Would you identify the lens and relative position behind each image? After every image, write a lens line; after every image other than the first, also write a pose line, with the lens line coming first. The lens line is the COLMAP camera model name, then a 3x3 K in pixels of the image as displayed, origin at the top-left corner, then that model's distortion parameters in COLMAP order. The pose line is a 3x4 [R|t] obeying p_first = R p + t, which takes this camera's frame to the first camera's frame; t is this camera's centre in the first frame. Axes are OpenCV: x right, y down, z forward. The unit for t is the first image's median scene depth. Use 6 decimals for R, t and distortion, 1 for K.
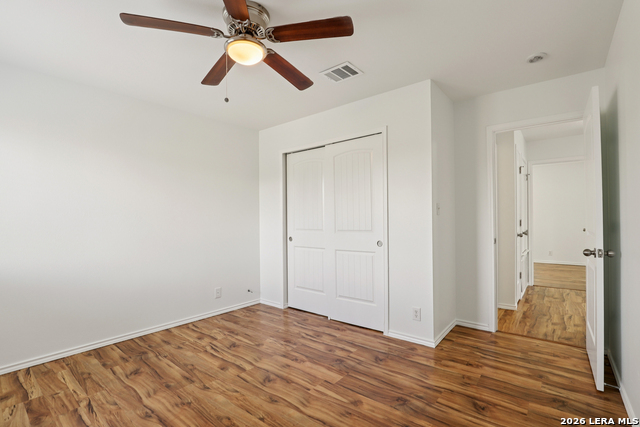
lens RADIAL K [[295.7, 0, 324.3], [0, 295.7, 214.7], [0, 0, 1]] dist [-0.028704, 0.001557]
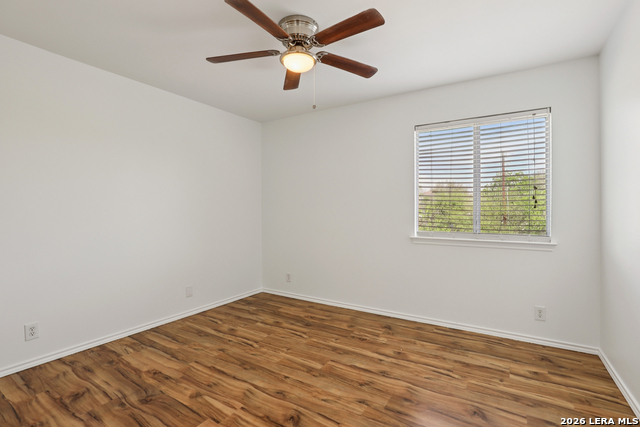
lens RADIAL K [[295.7, 0, 324.3], [0, 295.7, 214.7], [0, 0, 1]] dist [-0.028704, 0.001557]
pose [[-0.992058, 0.015445, -0.124828, -0.206249], [0.014728, 0.999869, 0.006667, 0.025859], [0.124915, 0.004776, -0.992156, 1.995086]]
